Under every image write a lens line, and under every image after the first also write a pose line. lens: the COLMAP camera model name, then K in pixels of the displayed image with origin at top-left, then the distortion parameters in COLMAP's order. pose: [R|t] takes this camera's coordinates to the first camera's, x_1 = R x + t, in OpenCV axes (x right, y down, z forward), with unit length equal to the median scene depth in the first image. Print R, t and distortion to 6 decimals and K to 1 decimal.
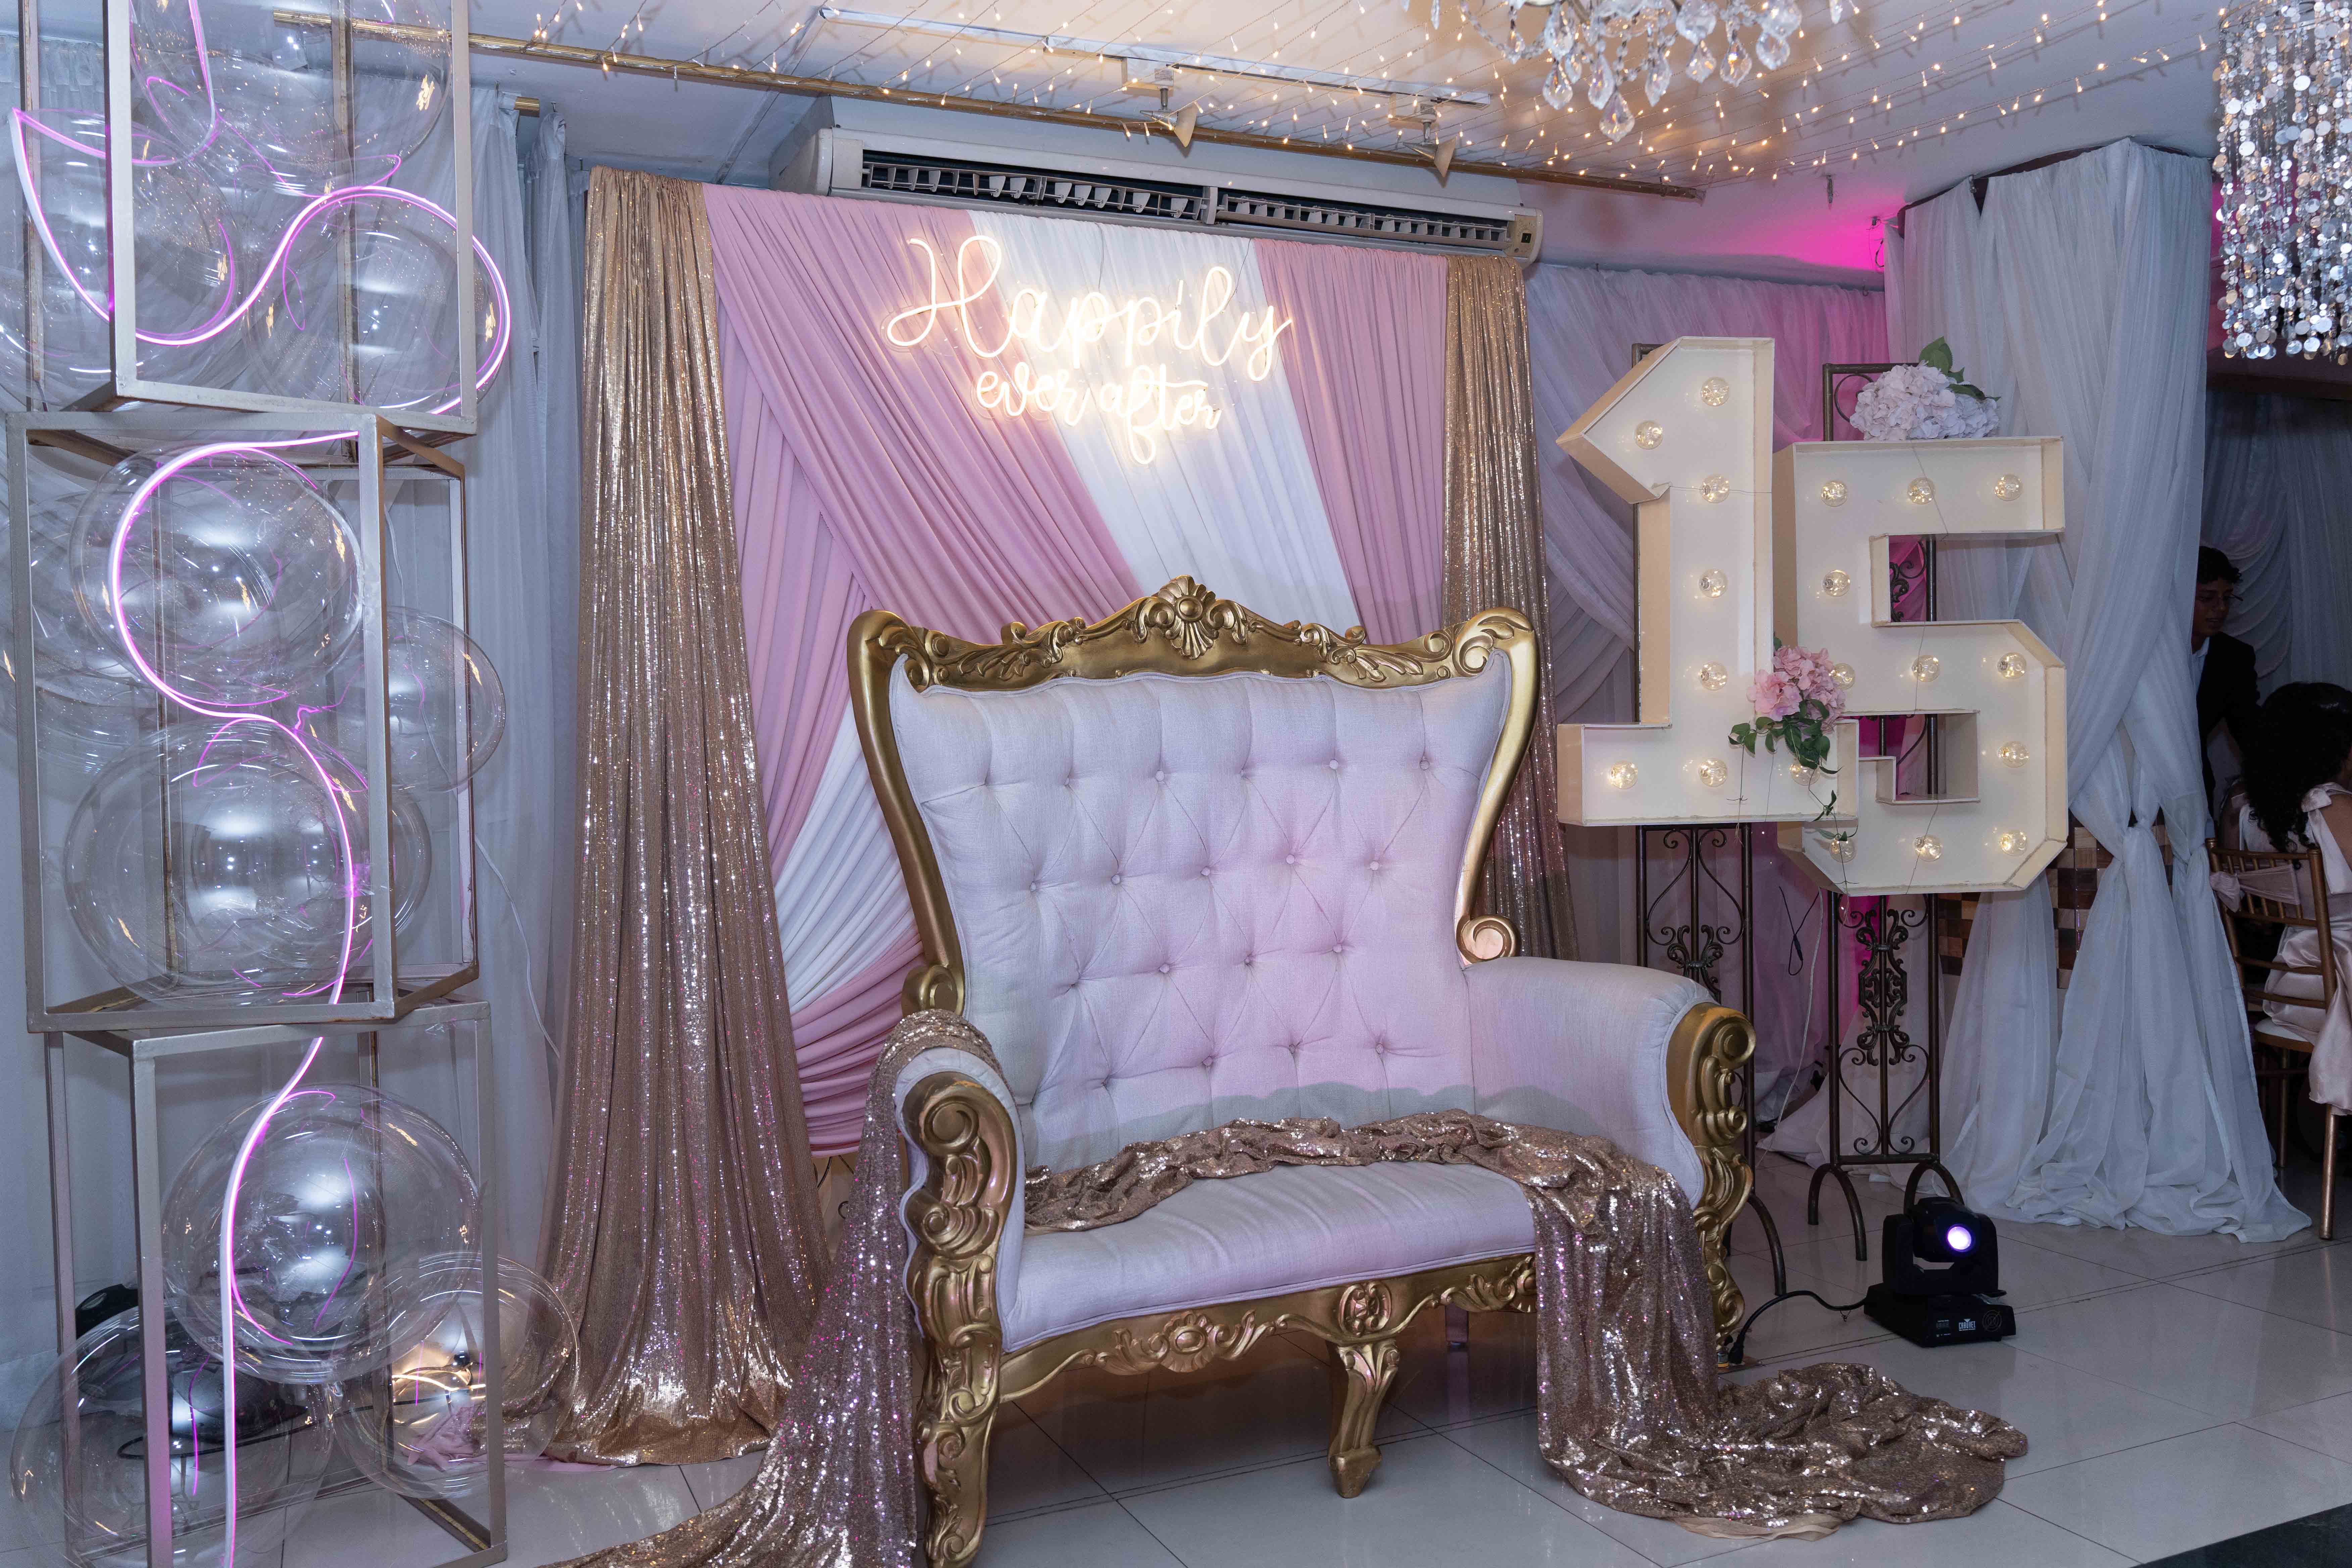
lens RADIAL K [[1898.1, 0, 1176.0], [0, 1898.1, 784.0], [0, 0, 1]] dist [0.000948, -0.004776]
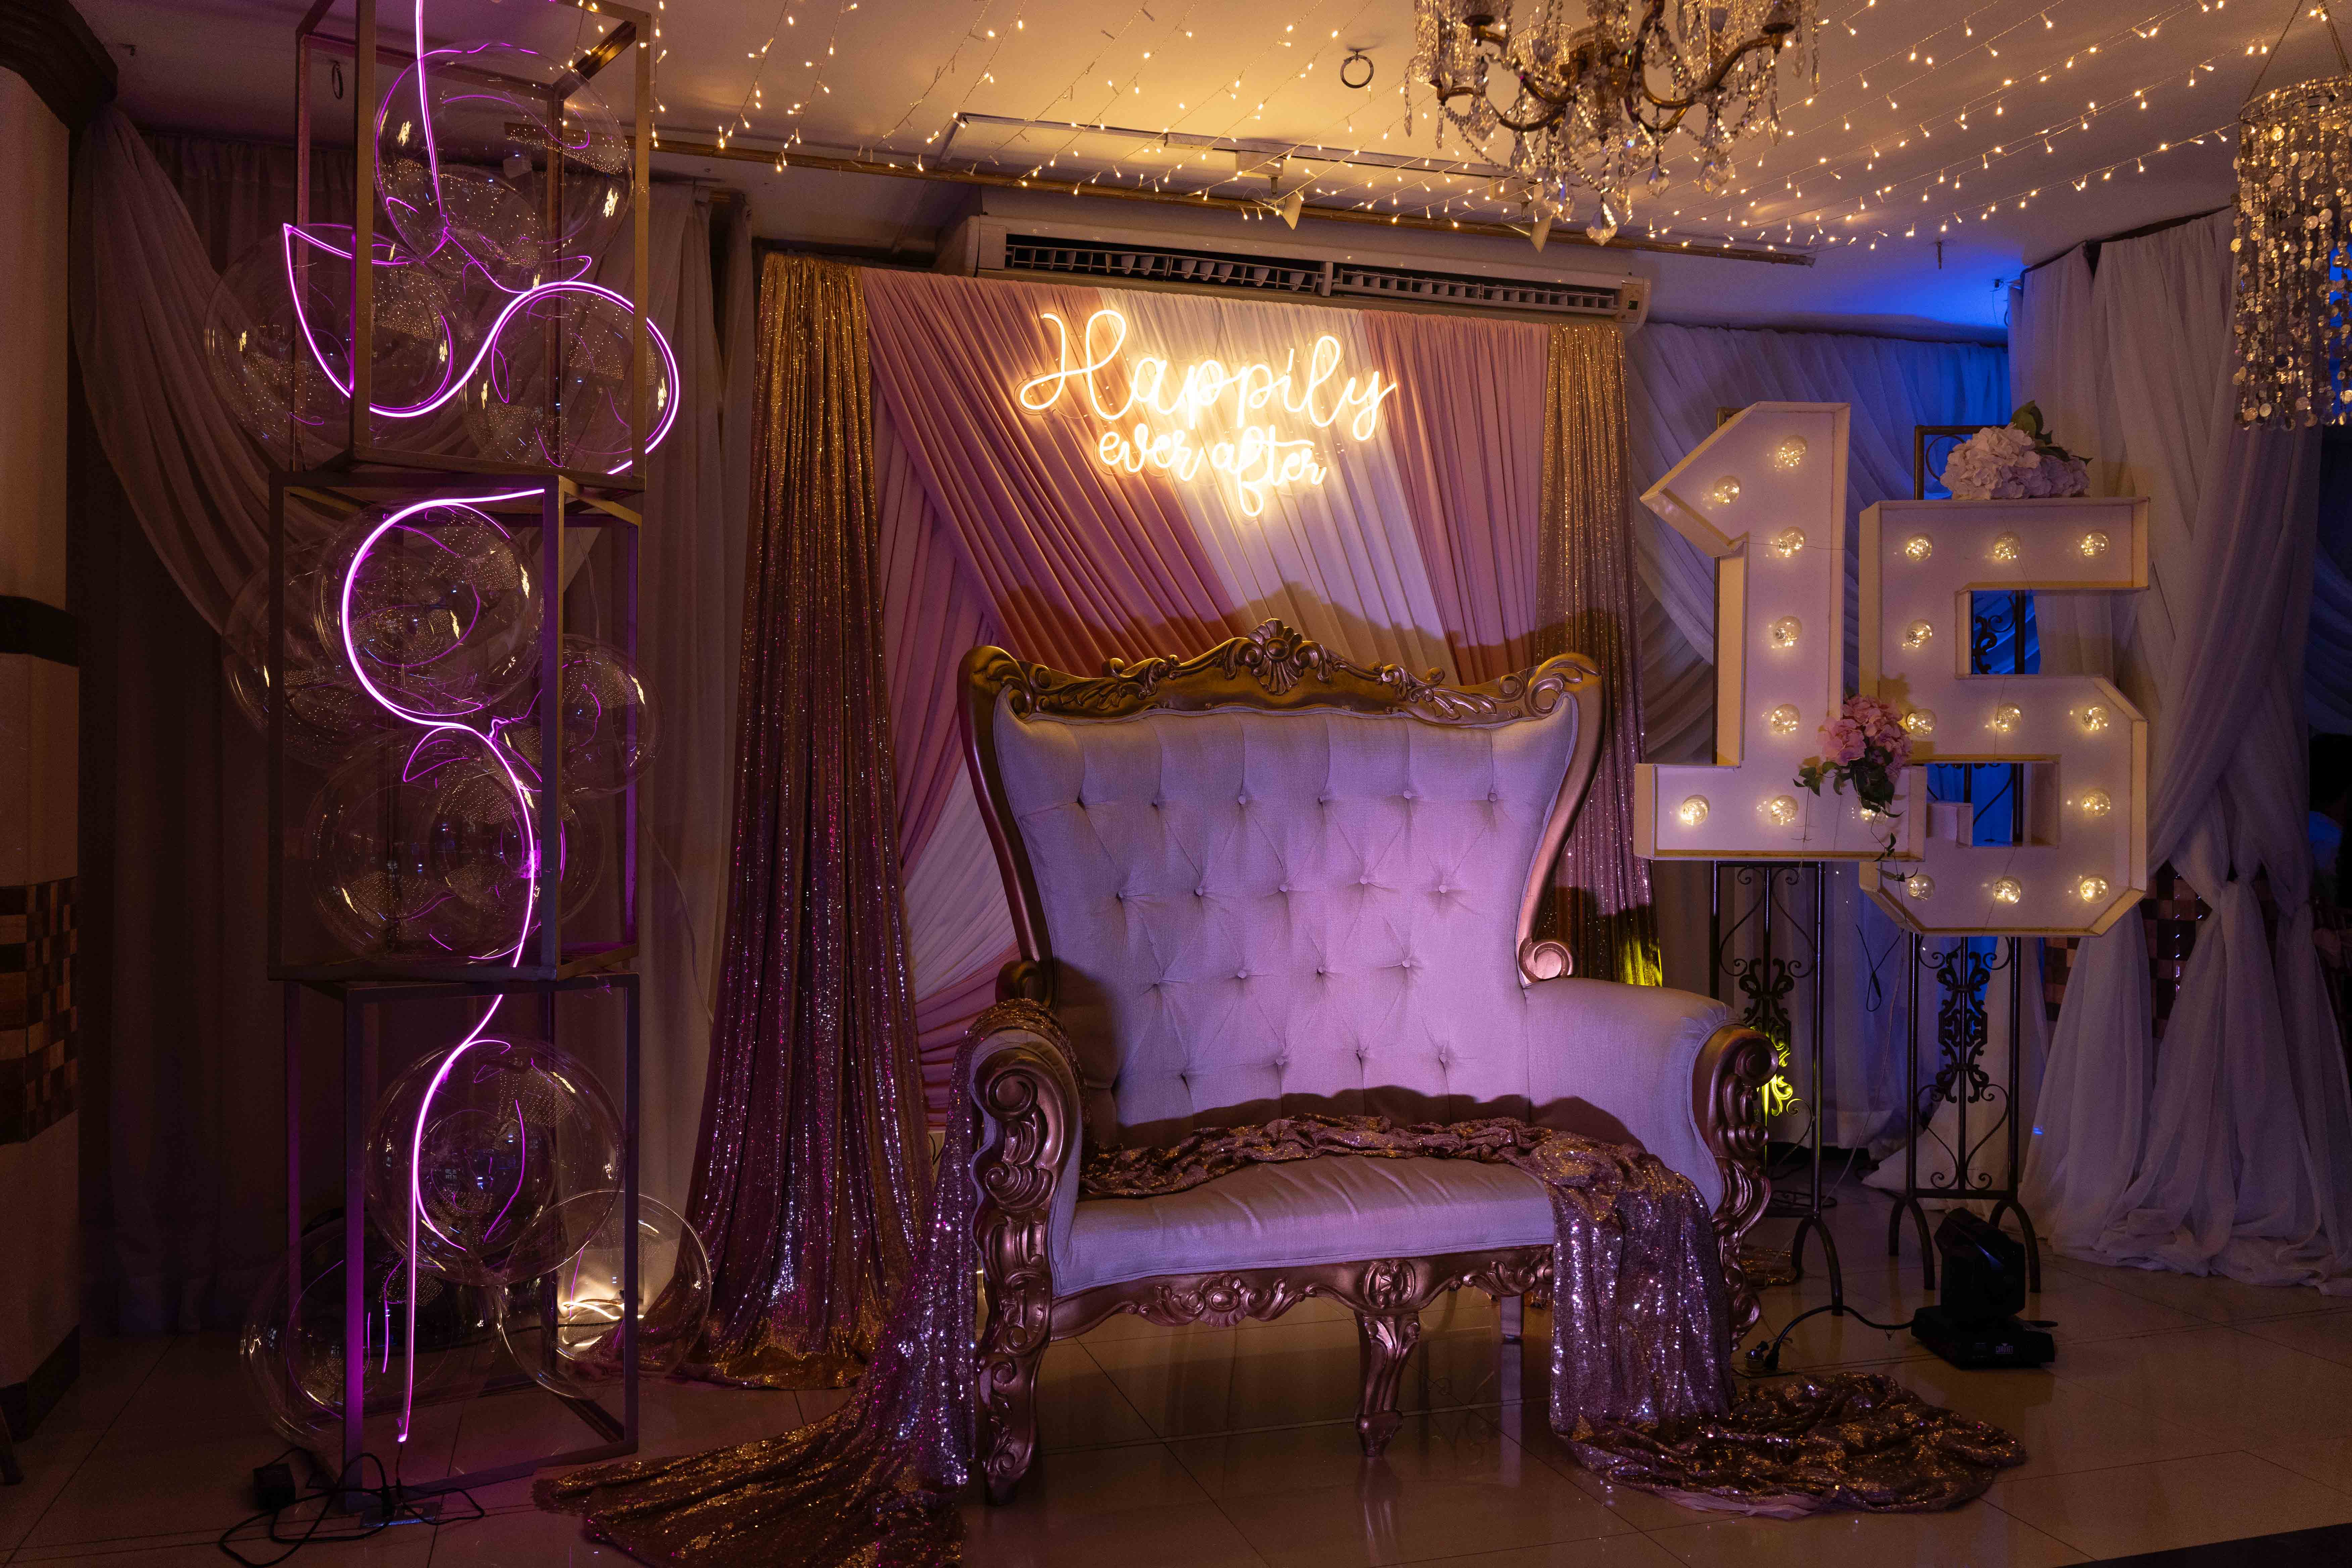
lens RADIAL K [[1897.4, 0, 1167.0], [0, 1897.4, 788.4], [0, 0, 1]] dist [-0.001426, 0.000397]
pose [[0.991636, 0.027817, -0.126030, 0.080404], [-0.029788, 0.999461, -0.013778, 0.005158], [0.125579, 0.017417, 0.991931, -0.094044]]
